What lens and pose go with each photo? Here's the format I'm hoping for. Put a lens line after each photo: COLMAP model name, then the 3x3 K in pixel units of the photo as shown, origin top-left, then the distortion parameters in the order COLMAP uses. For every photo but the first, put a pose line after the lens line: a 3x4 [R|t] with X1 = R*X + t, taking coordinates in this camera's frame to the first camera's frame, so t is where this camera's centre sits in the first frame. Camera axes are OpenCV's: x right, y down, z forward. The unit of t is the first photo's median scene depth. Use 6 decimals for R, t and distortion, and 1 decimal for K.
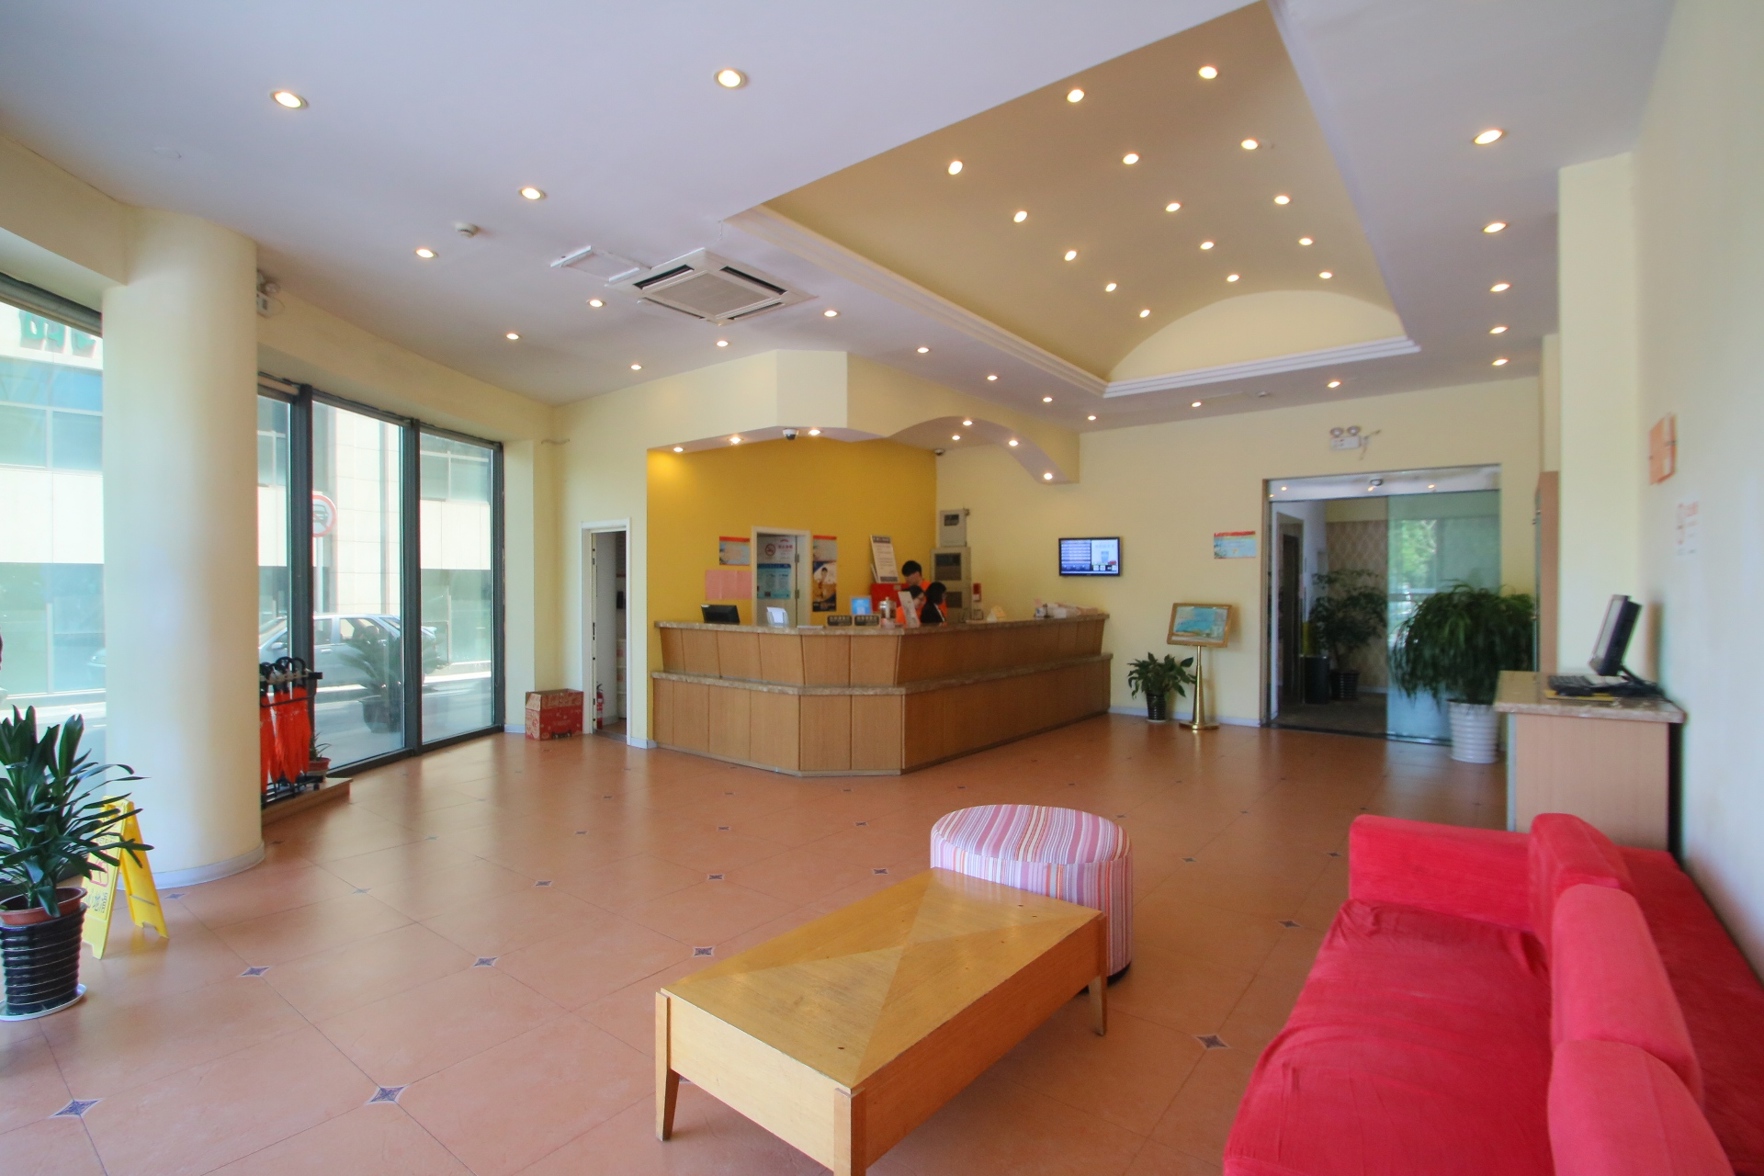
lens RADIAL K [[816.0, 0, 876.8], [0, 816.0, 591.6], [0, 0, 1]] dist [0.005383, -0.008503]
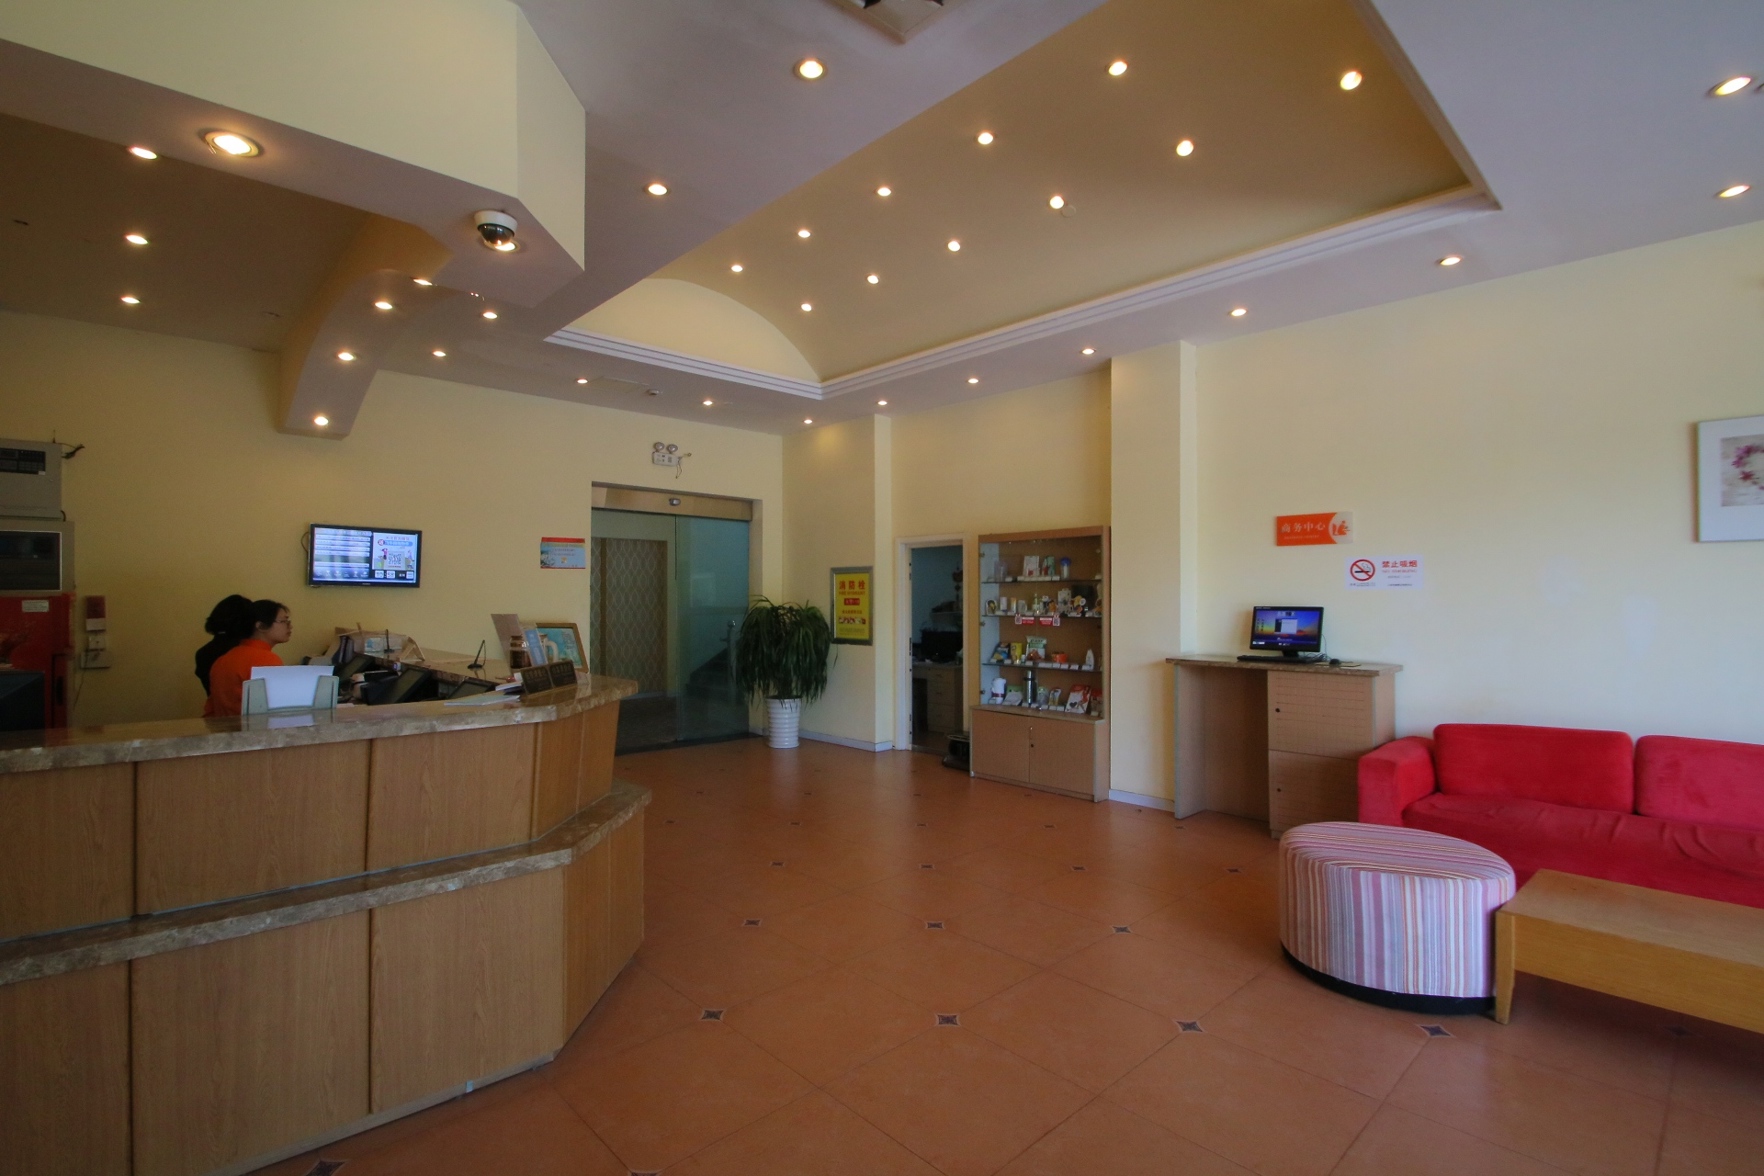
lens RADIAL K [[816.0, 0, 866.3], [0, 816.0, 594.0], [0, 0, 1]] dist [0.005383, -0.008503]
pose [[0.153677, 0.005482, 0.988106, -0.328860], [0.004350, 0.999971, -0.006225, -0.007363], [-0.988112, 0.005255, 0.153649, 0.518510]]
